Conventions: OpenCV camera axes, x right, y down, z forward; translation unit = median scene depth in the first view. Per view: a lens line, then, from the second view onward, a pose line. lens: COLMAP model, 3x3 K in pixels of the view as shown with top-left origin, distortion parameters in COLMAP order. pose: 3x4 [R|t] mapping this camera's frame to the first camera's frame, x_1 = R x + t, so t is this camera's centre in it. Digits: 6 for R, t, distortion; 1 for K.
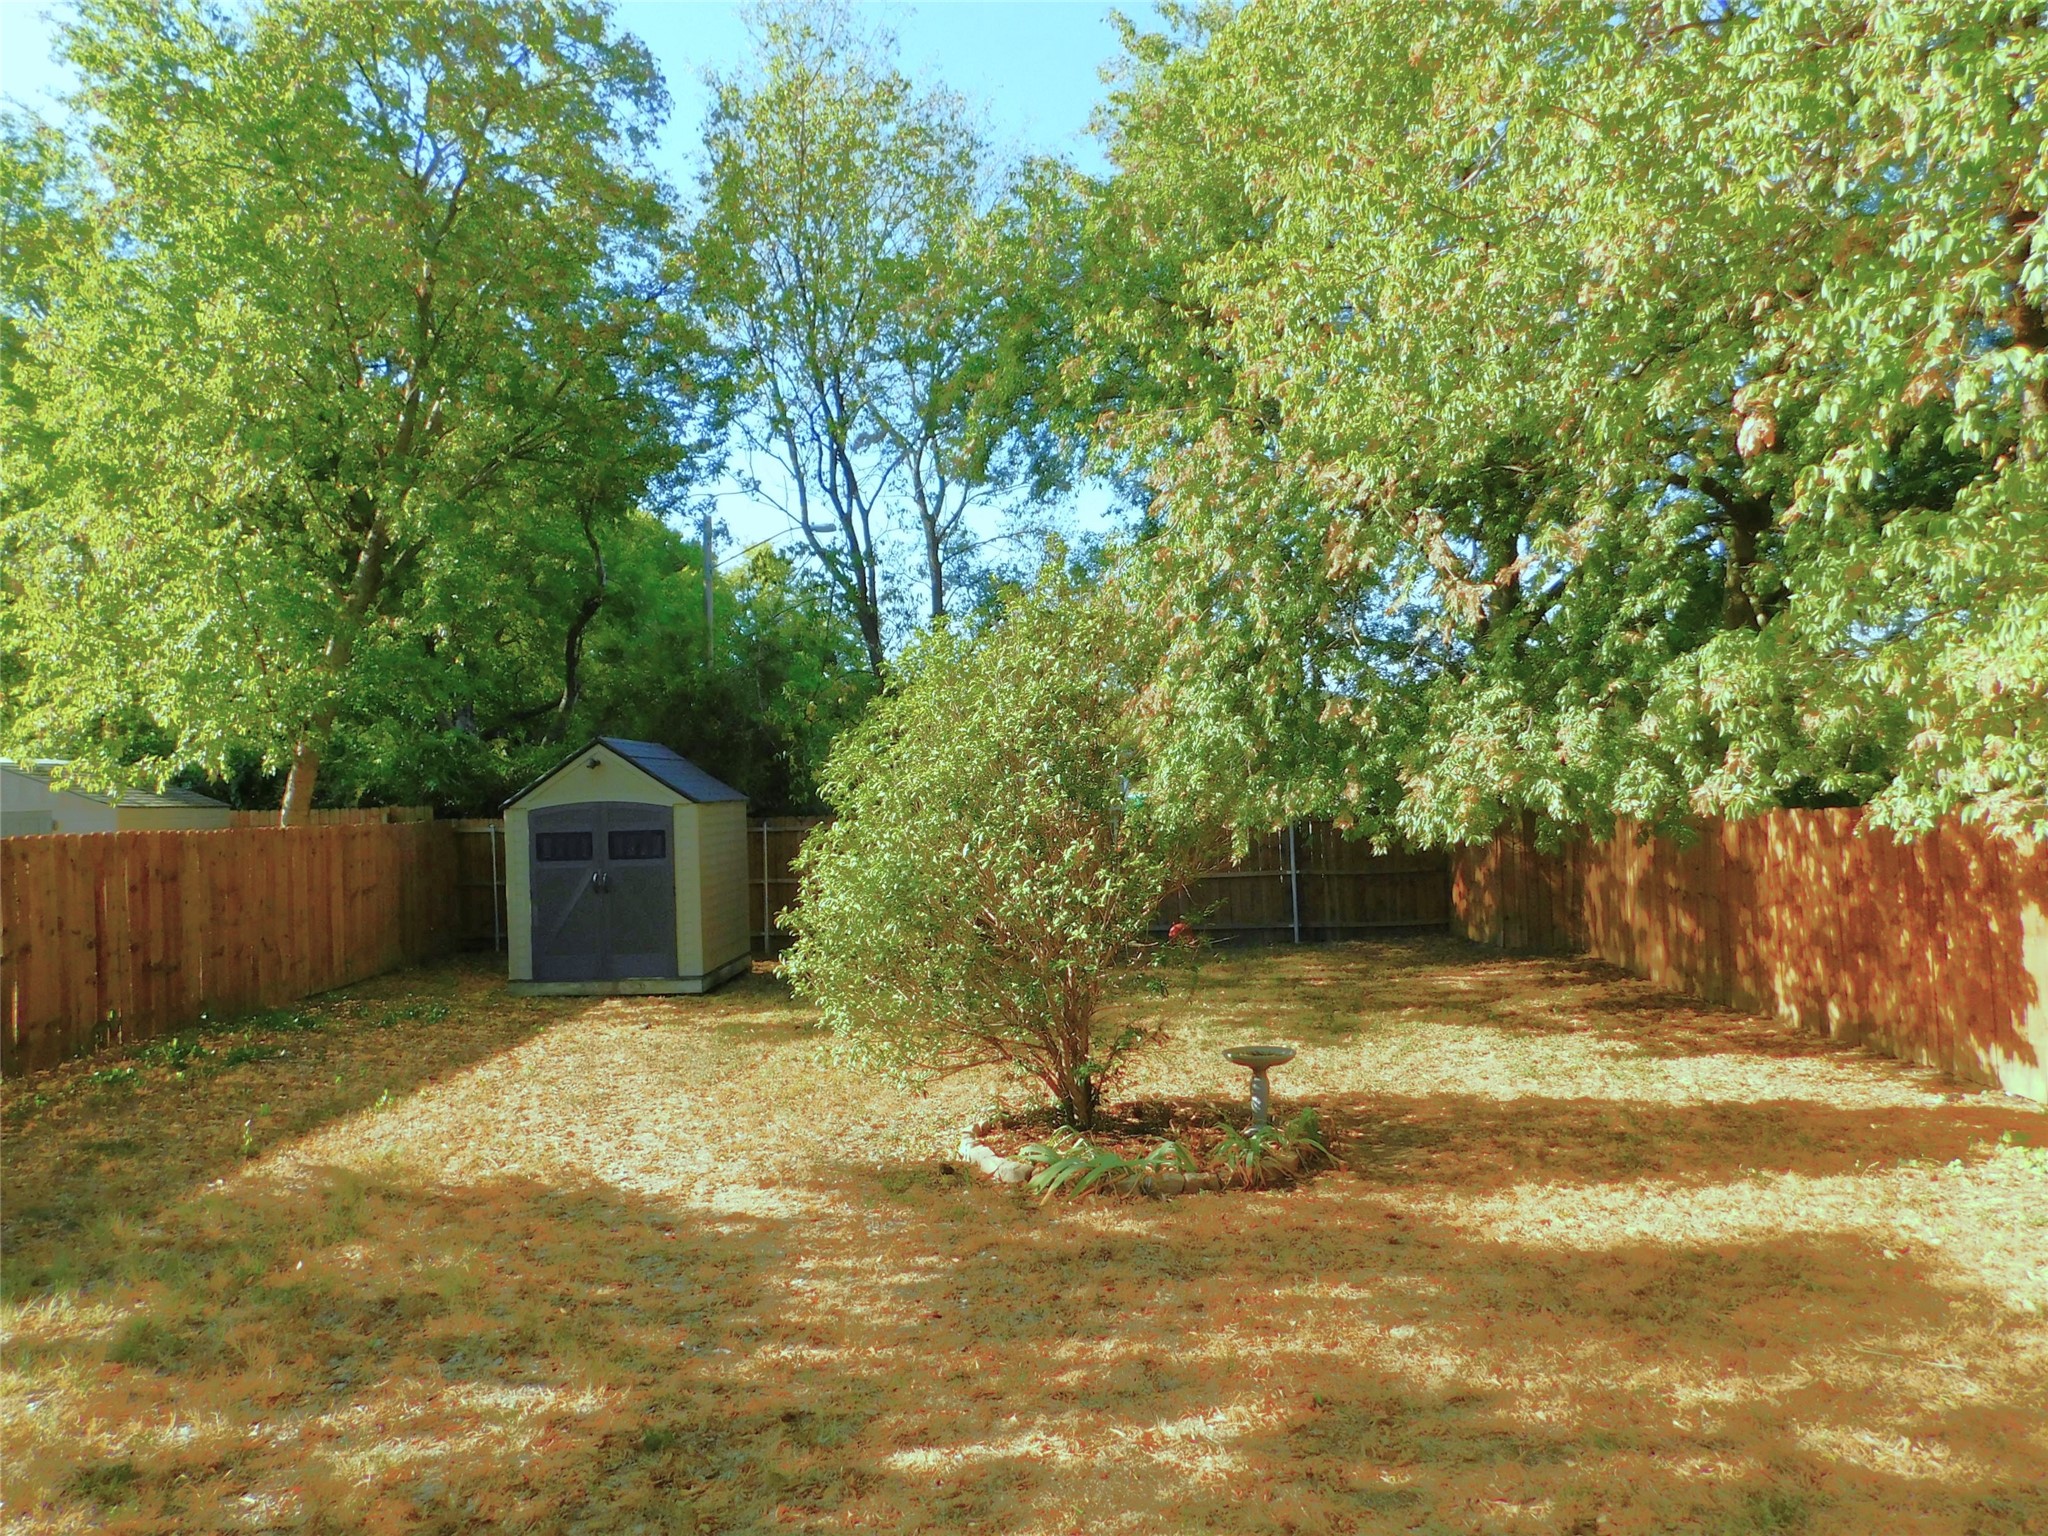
lens RADIAL K [[1346.5, 0, 1035.8], [0, 1346.5, 768.1], [0, 0, 1]] dist [-0.061762, 0.044860]
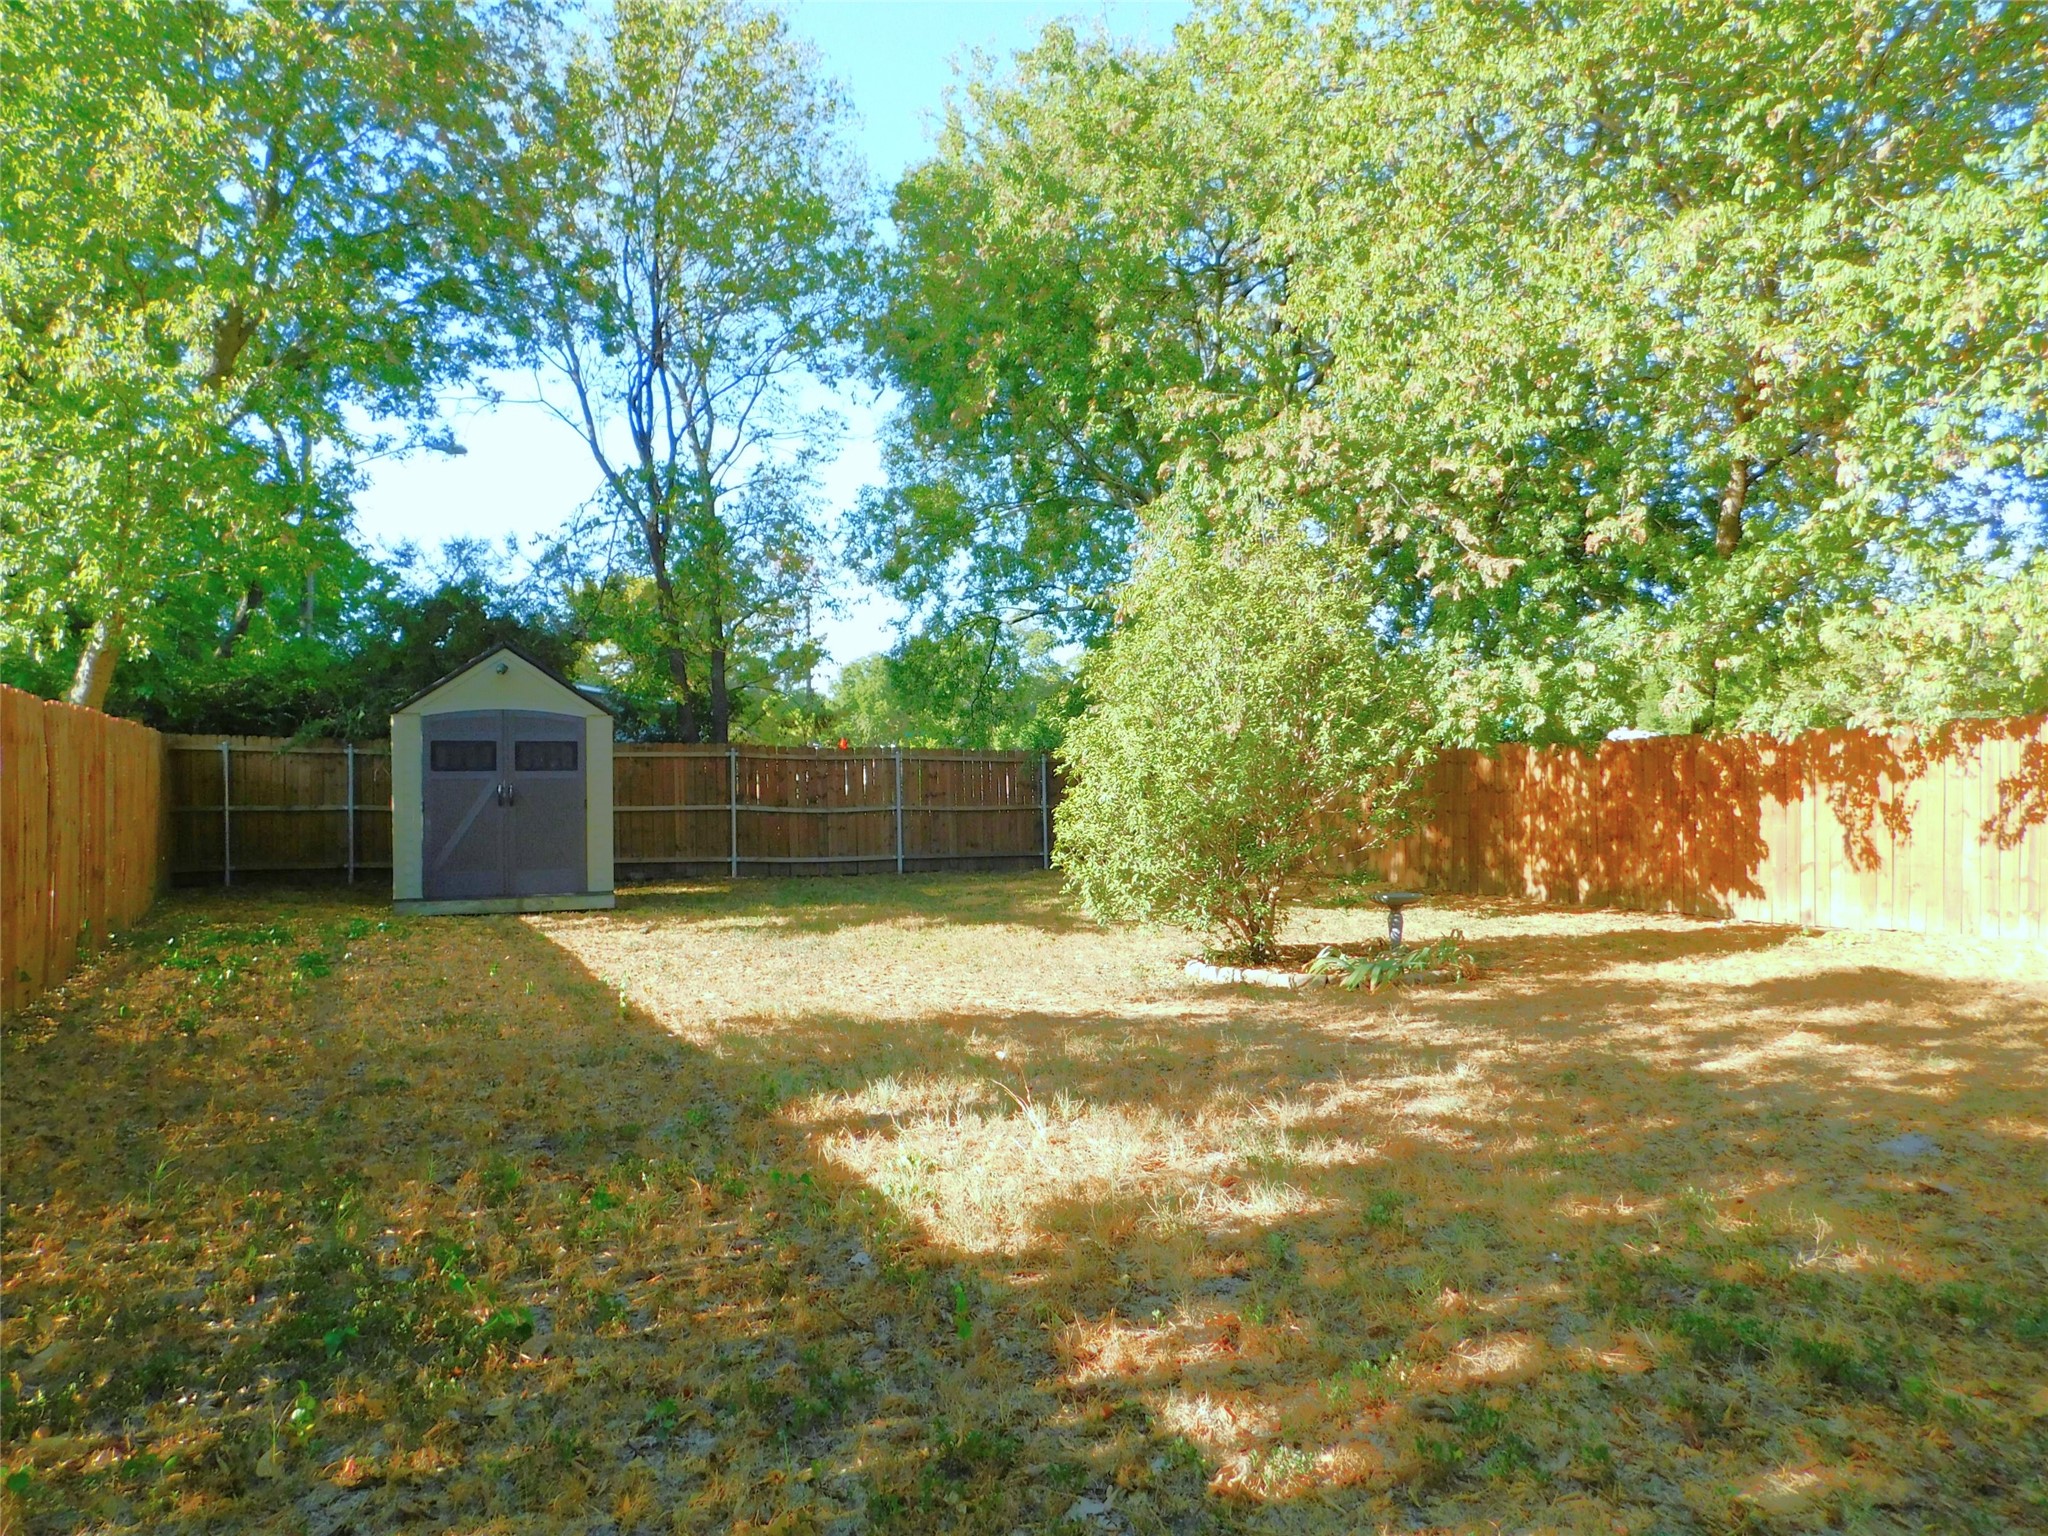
lens RADIAL K [[1346.5, 0, 1035.8], [0, 1346.5, 768.1], [0, 0, 1]] dist [-0.061762, 0.044860]
pose [[0.895901, 0.025838, 0.443501, -0.520846], [-0.030986, 0.999510, 0.004363, 0.064967], [-0.443171, -0.017651, 0.896263, -0.020021]]
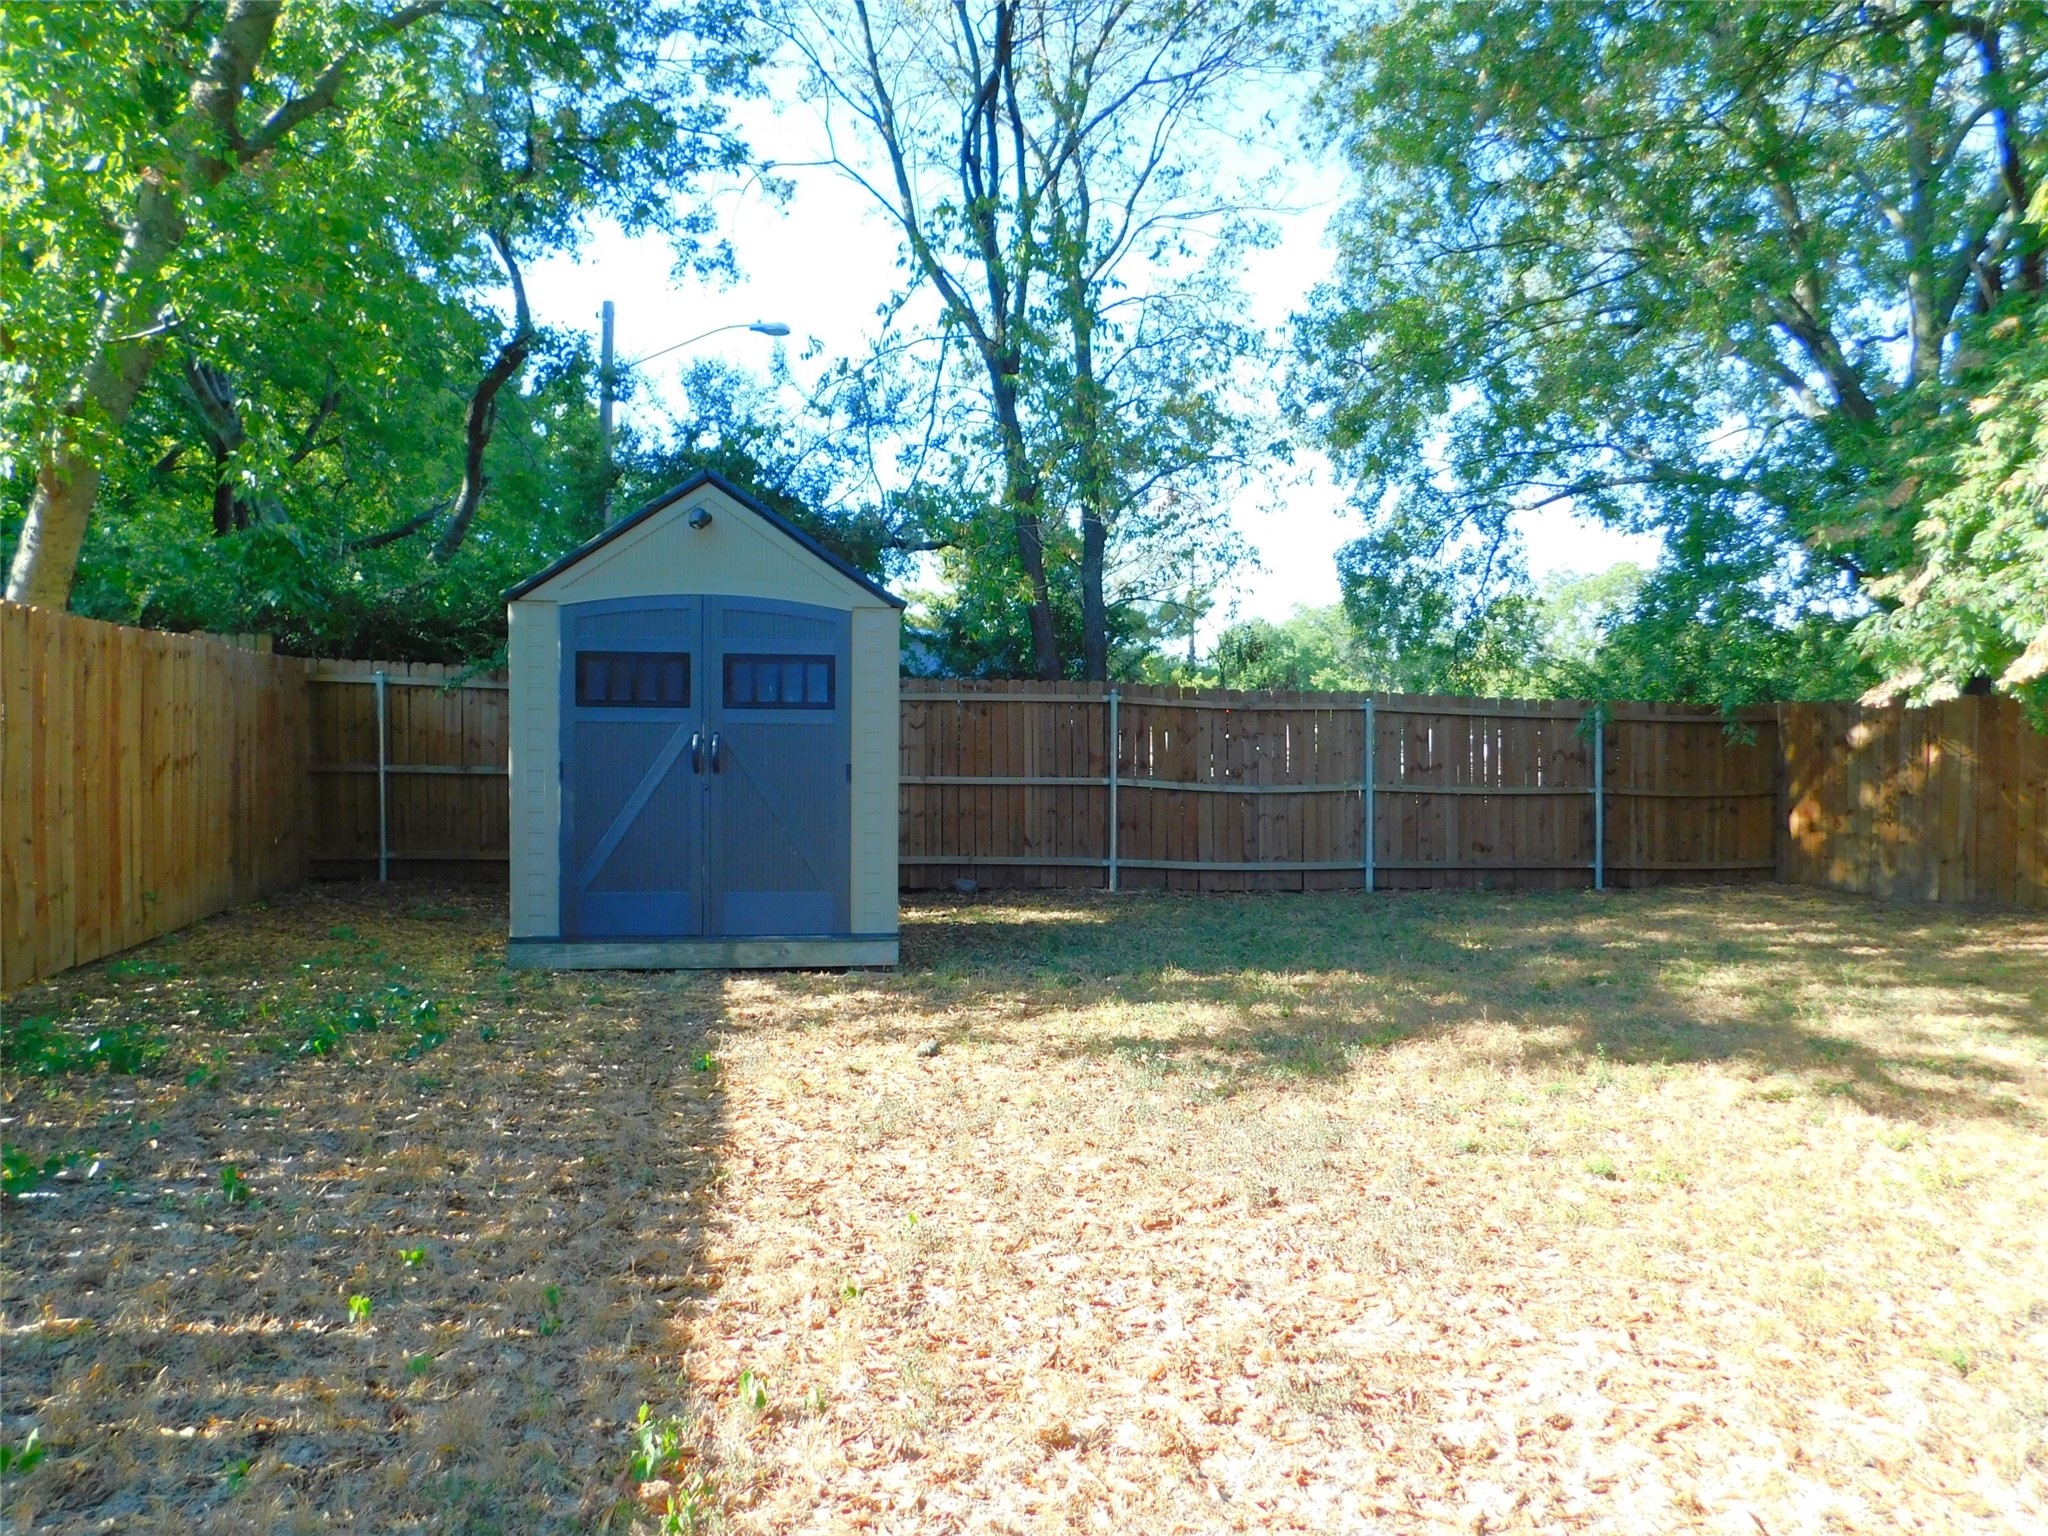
lens RADIAL K [[1346.5, 0, 1035.8], [0, 1346.5, 768.1], [0, 0, 1]] dist [-0.061762, 0.044860]
pose [[0.982098, 0.034655, 0.185153, -0.376692], [-0.041860, 0.998505, 0.035147, 0.087049], [-0.183658, -0.042268, 0.982081, 0.596618]]
